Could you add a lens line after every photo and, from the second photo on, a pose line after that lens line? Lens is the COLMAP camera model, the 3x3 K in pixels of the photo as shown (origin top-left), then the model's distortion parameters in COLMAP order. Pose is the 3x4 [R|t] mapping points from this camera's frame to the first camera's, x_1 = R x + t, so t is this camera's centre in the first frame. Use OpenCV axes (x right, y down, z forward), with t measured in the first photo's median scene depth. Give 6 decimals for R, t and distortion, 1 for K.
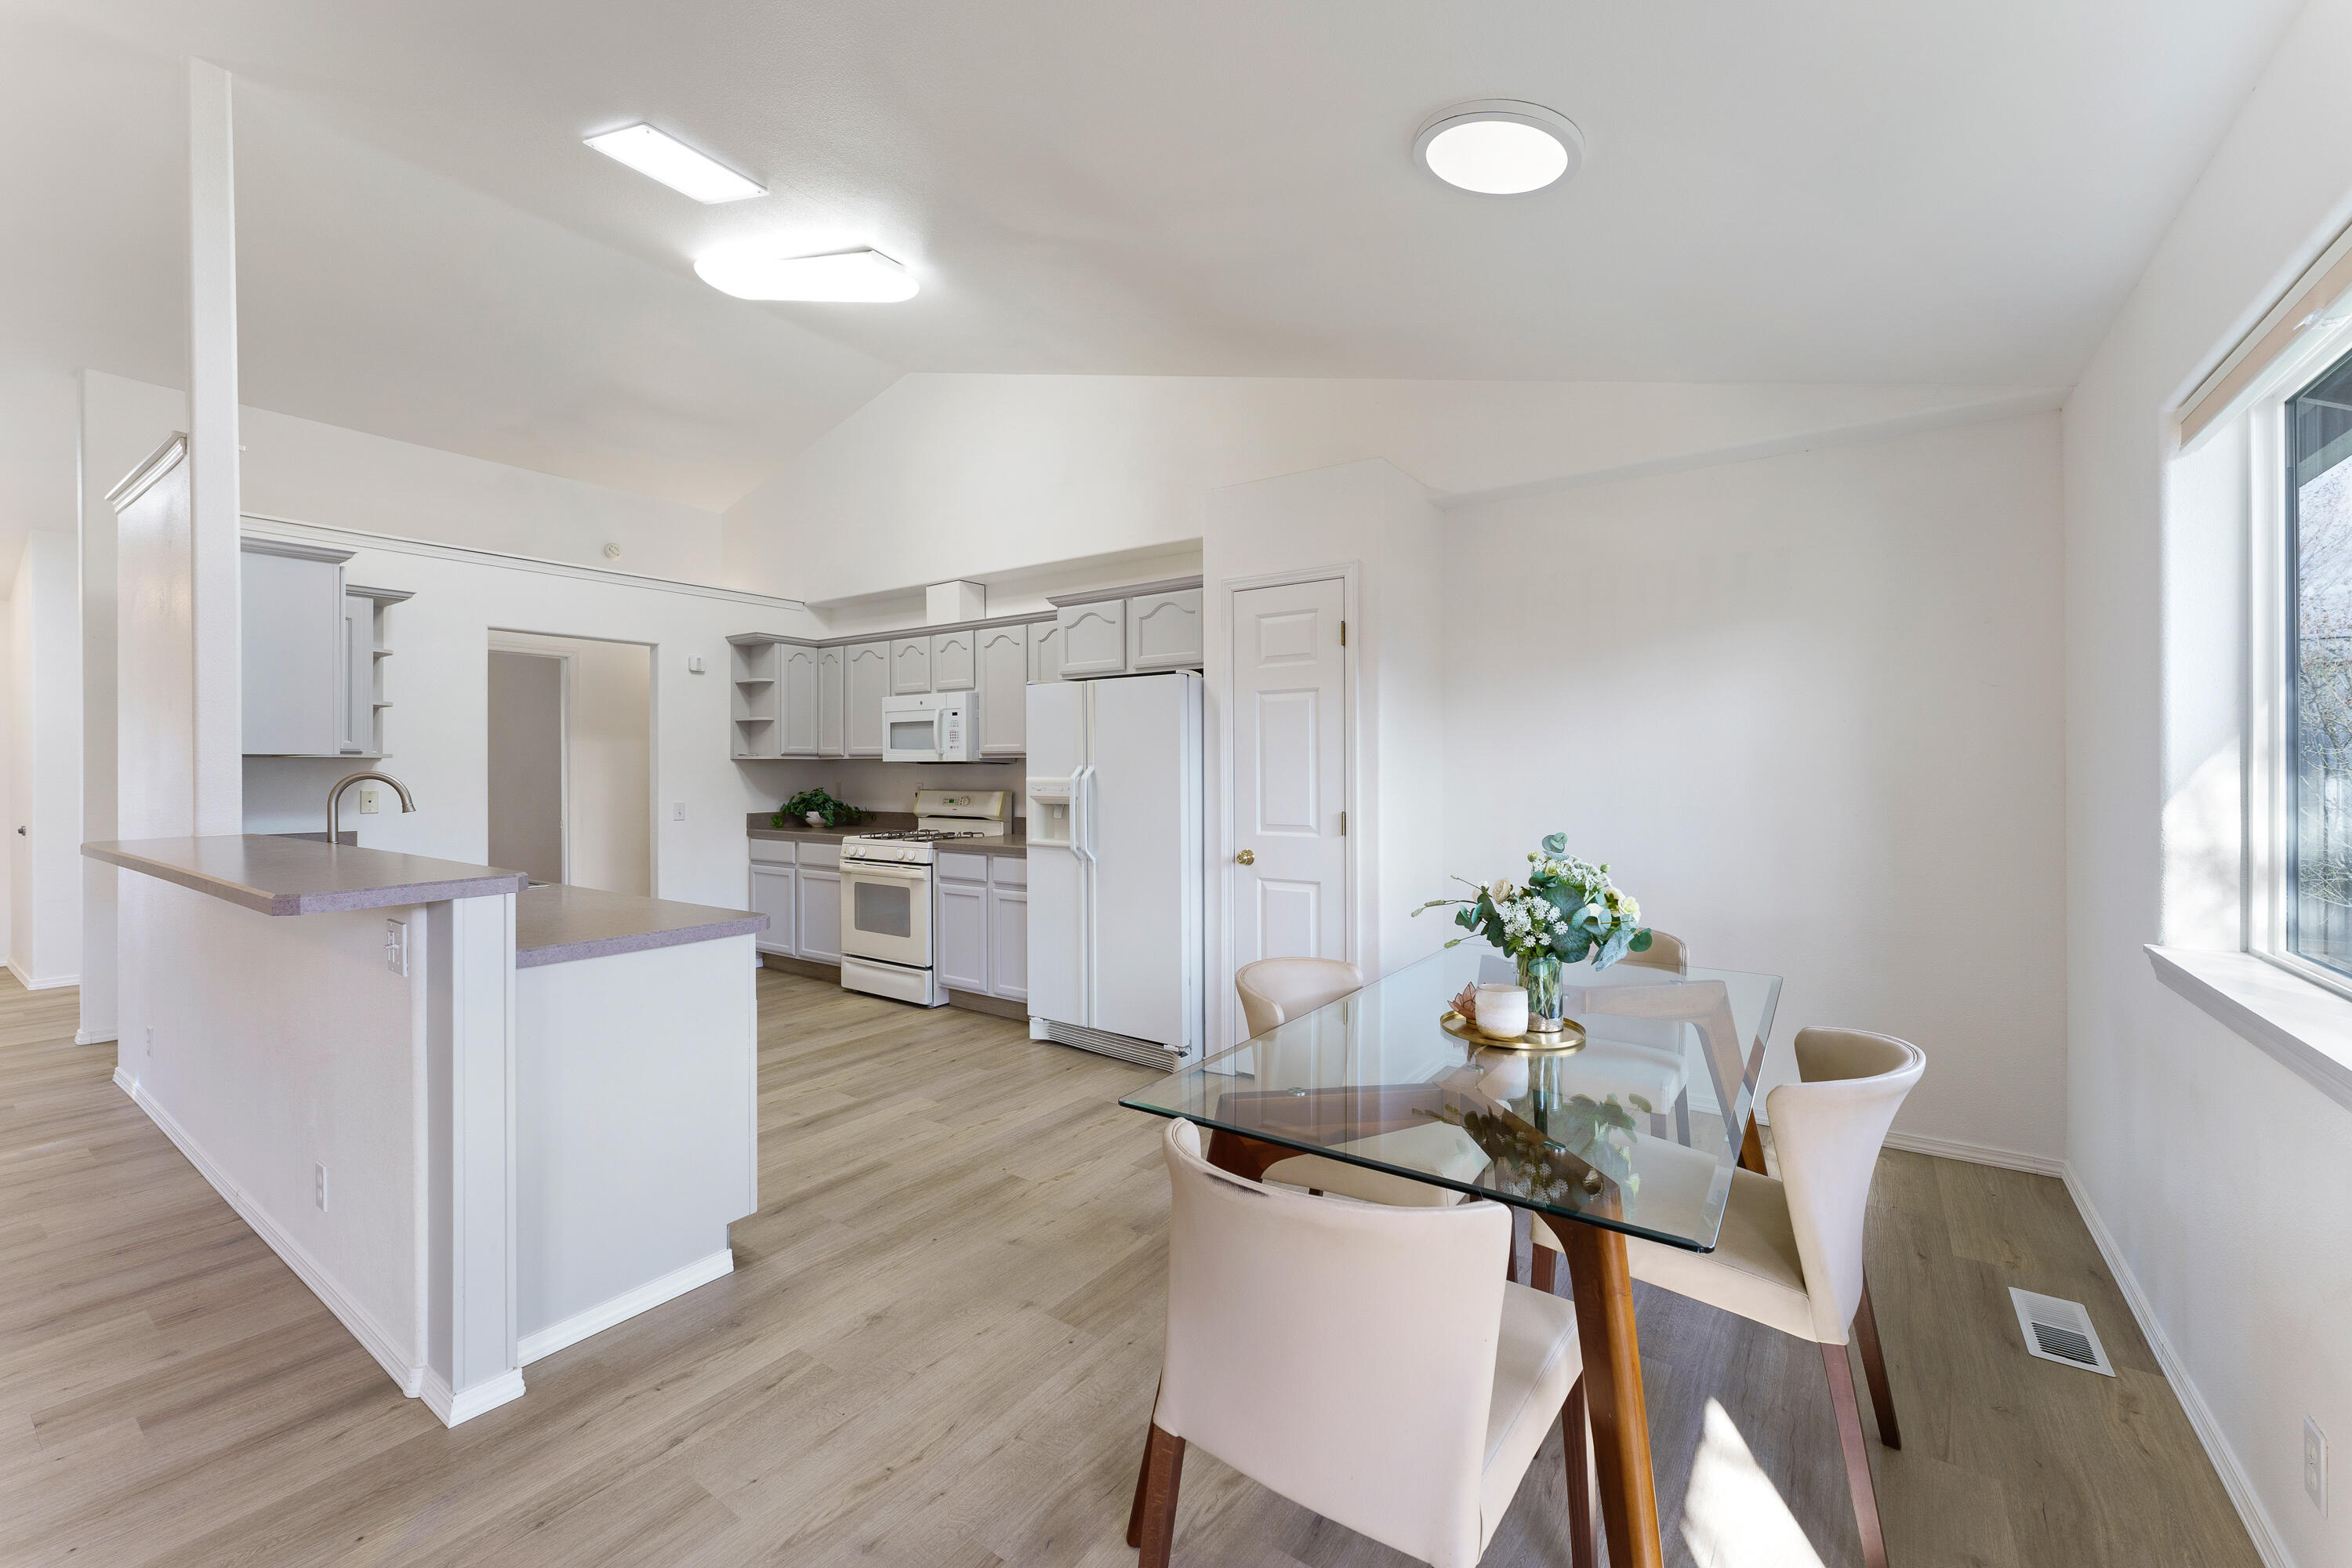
lens RADIAL K [[949.9, 0, 1171.5], [0, 949.9, 775.2], [0, 0, 1]] dist [0.000385, -0.000071]
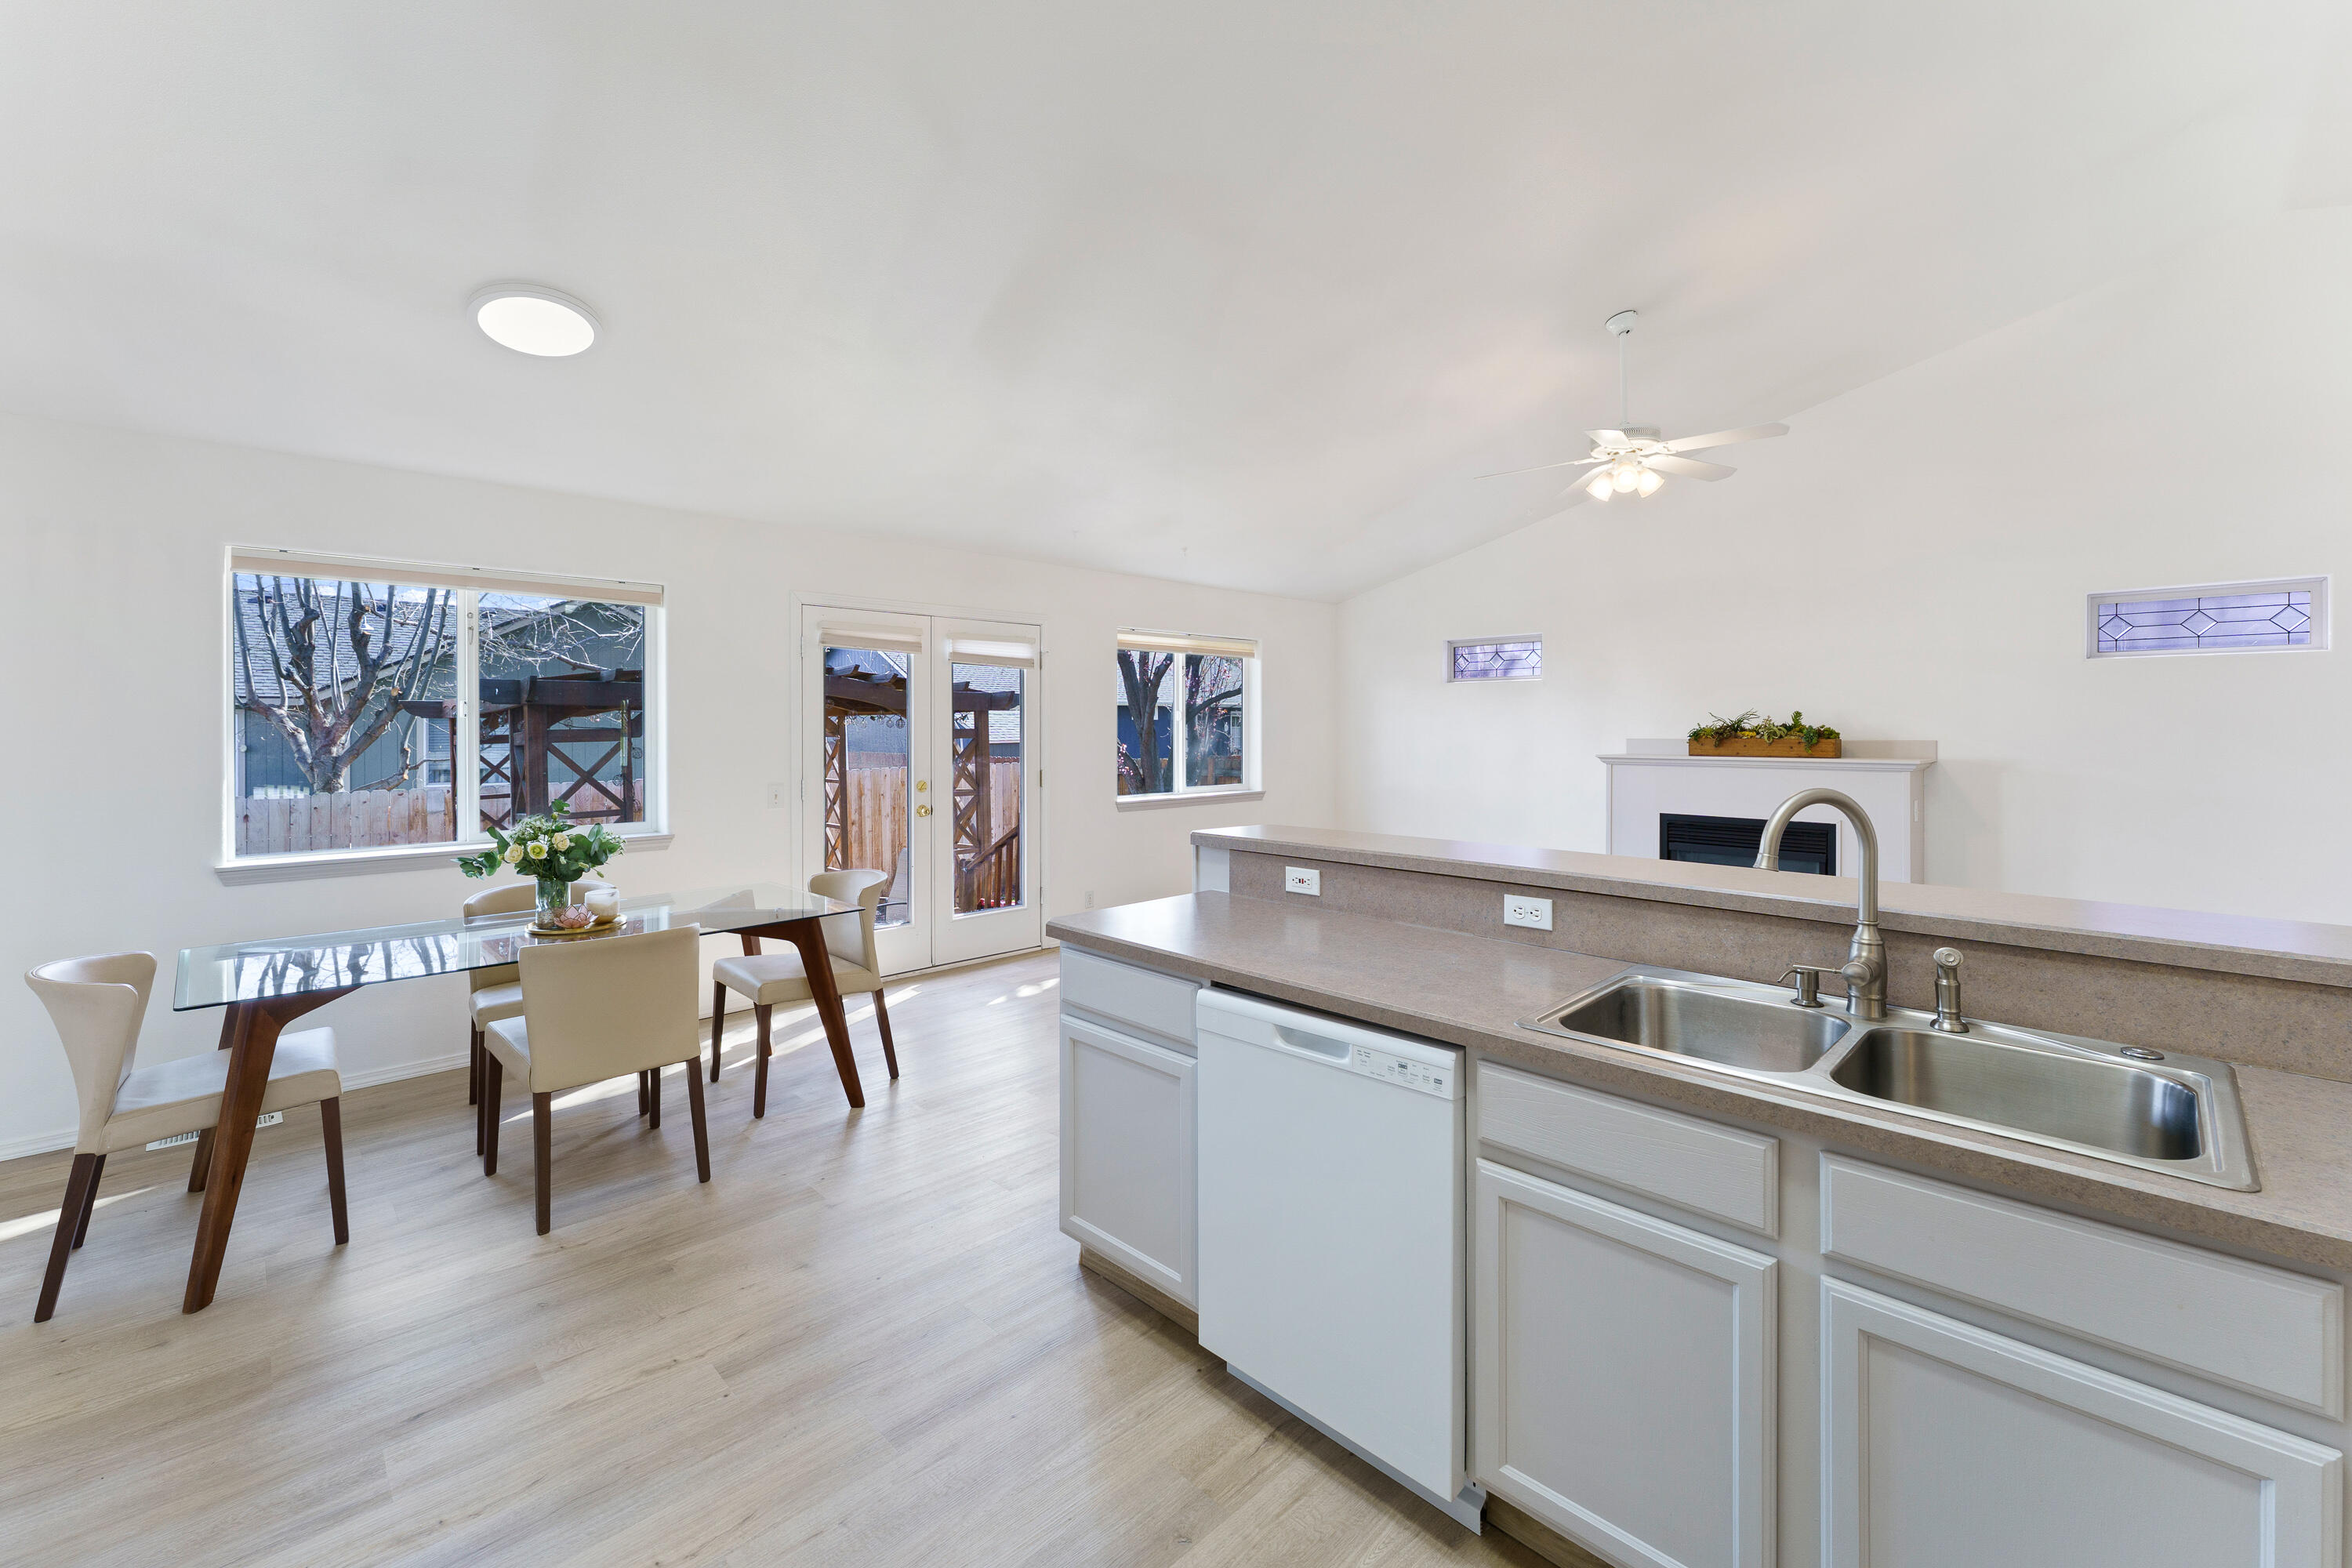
lens RADIAL K [[969.2, 0, 1168.7], [0, 969.2, 732.8], [0, 0, 1]] dist [0.000933, 0.000267]
pose [[-0.983774, 0.003370, 0.179382, -0.360054], [0.005699, 0.999906, 0.012469, -0.025944], [-0.179323, 0.013289, -0.983701, 0.964715]]
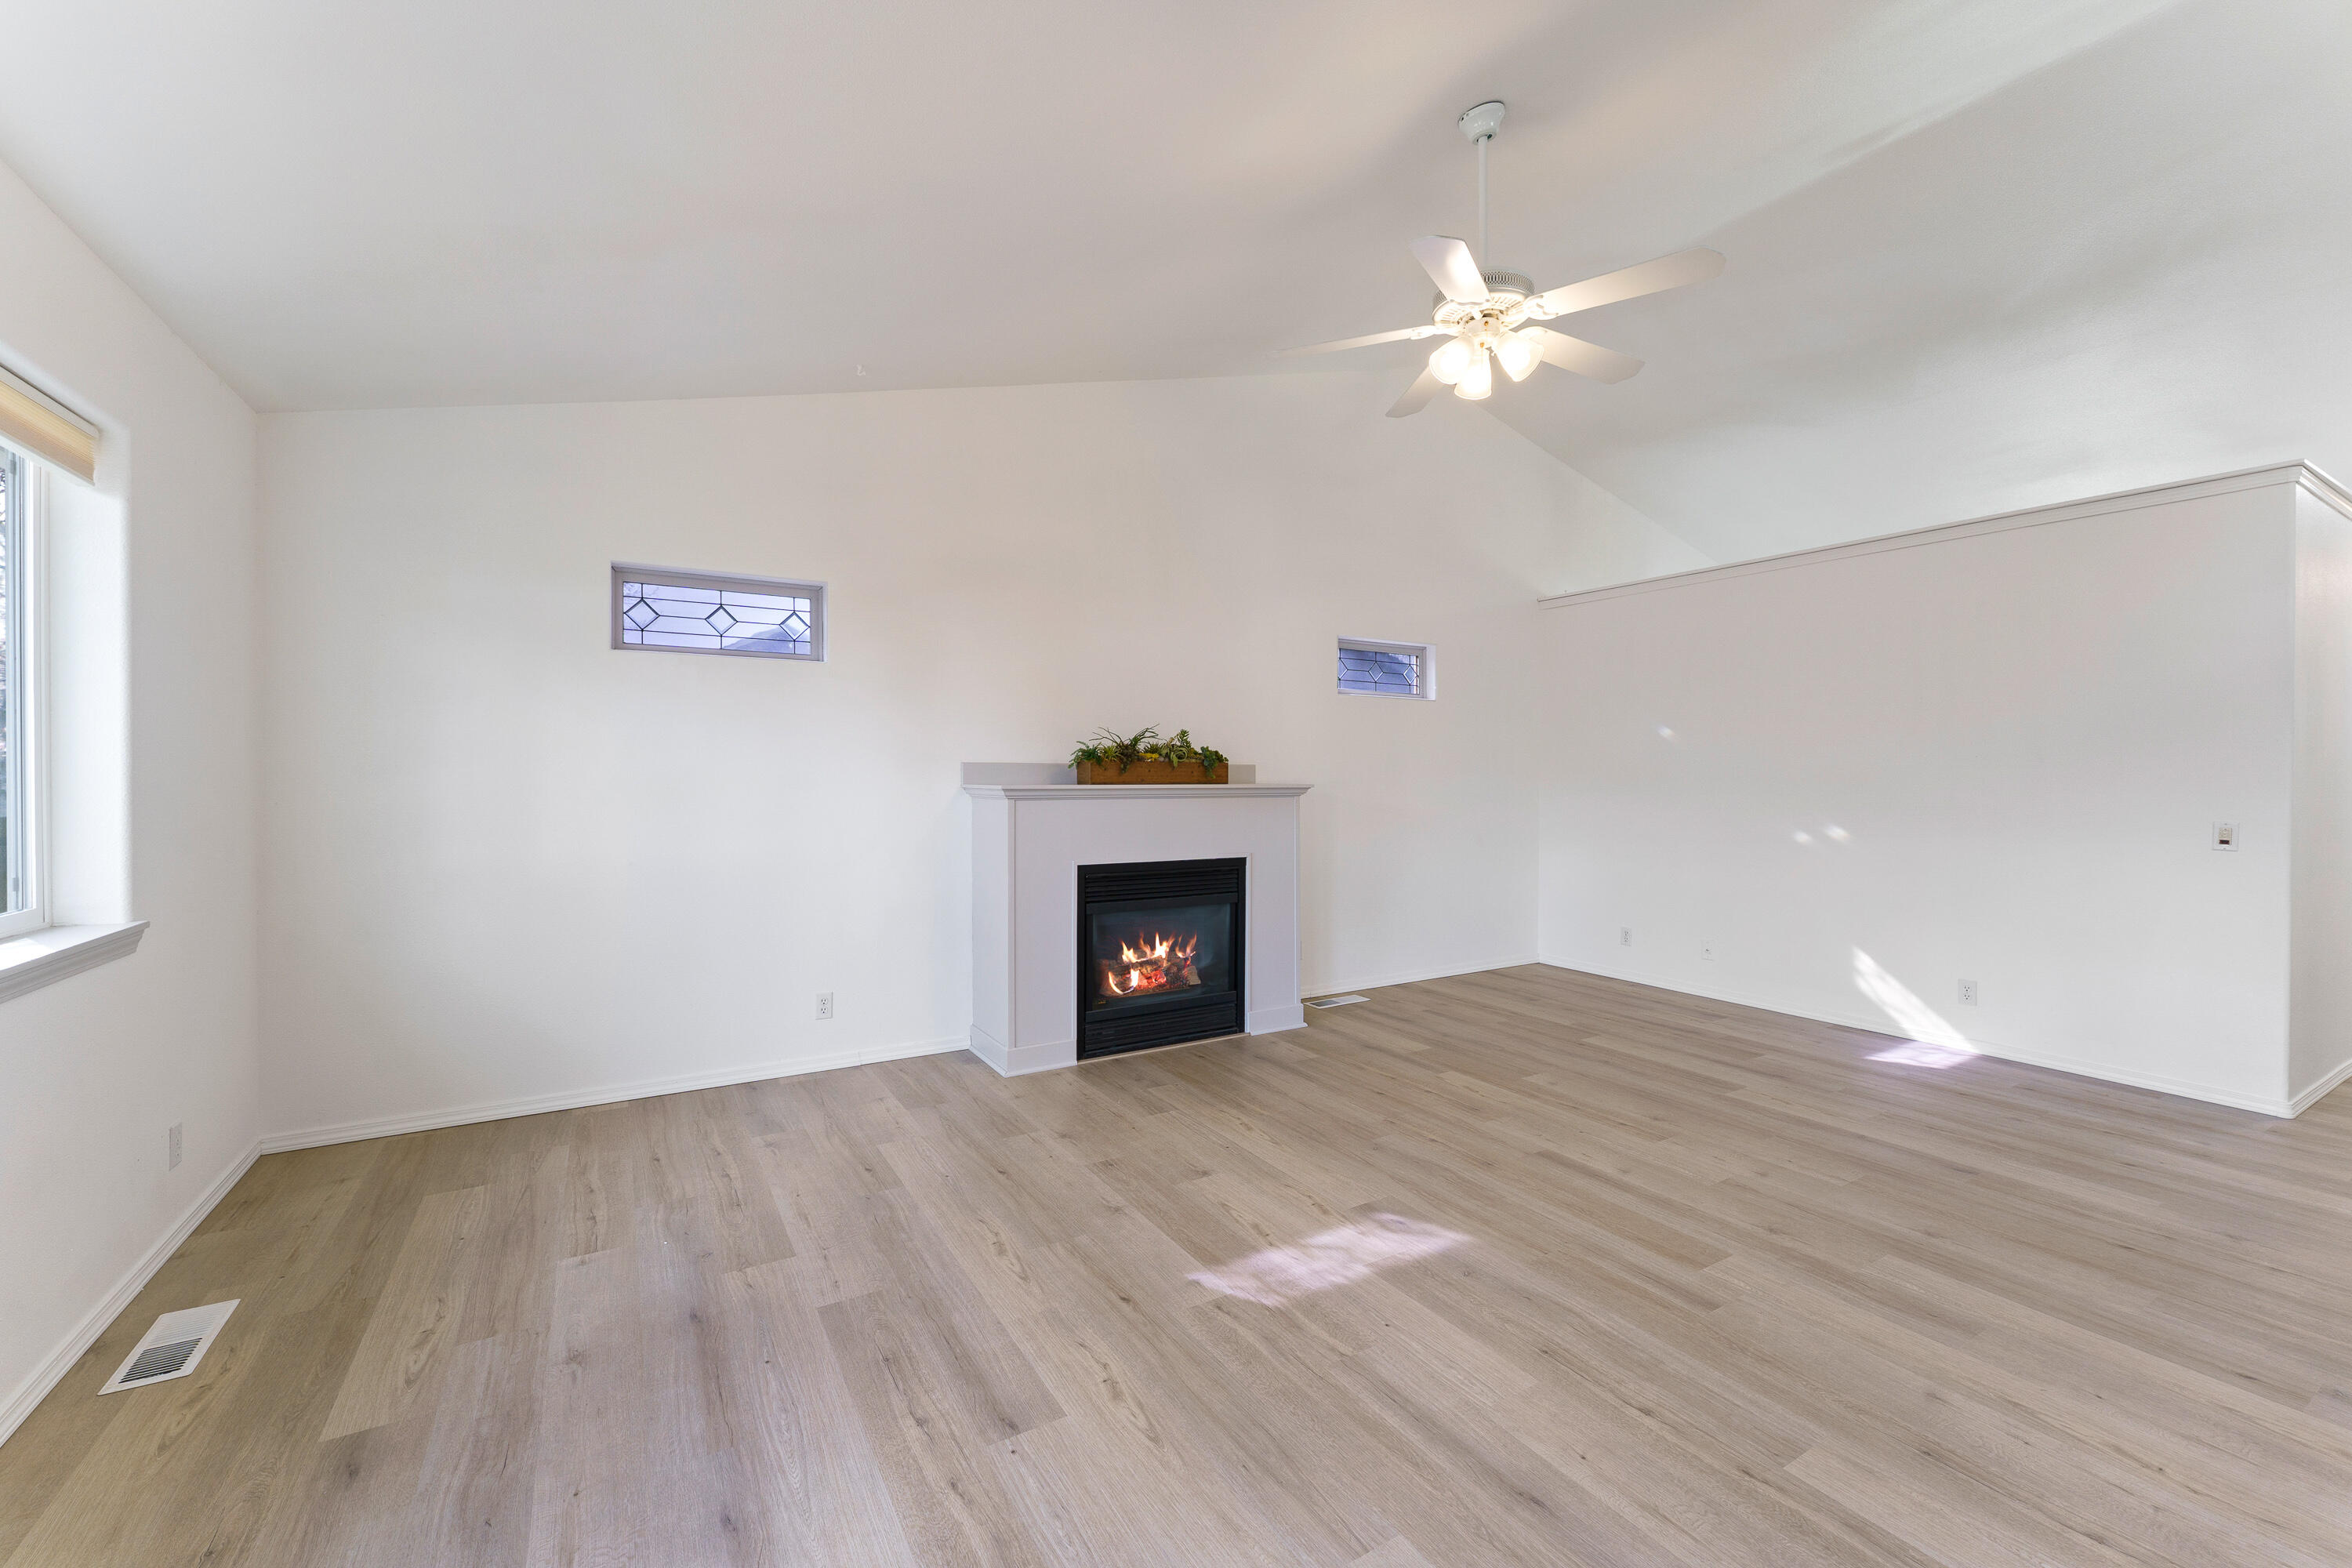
lens RADIAL K [[944.3, 0, 1180.0], [0, 944.3, 787.1], [0, 0, 1]] dist [0.000329, -0.000229]
pose [[-0.399954, 0.015373, -0.916406, -0.025204], [-0.010519, 0.999716, 0.021361, 0.003769], [0.916475, 0.018183, -0.399679, 0.112383]]
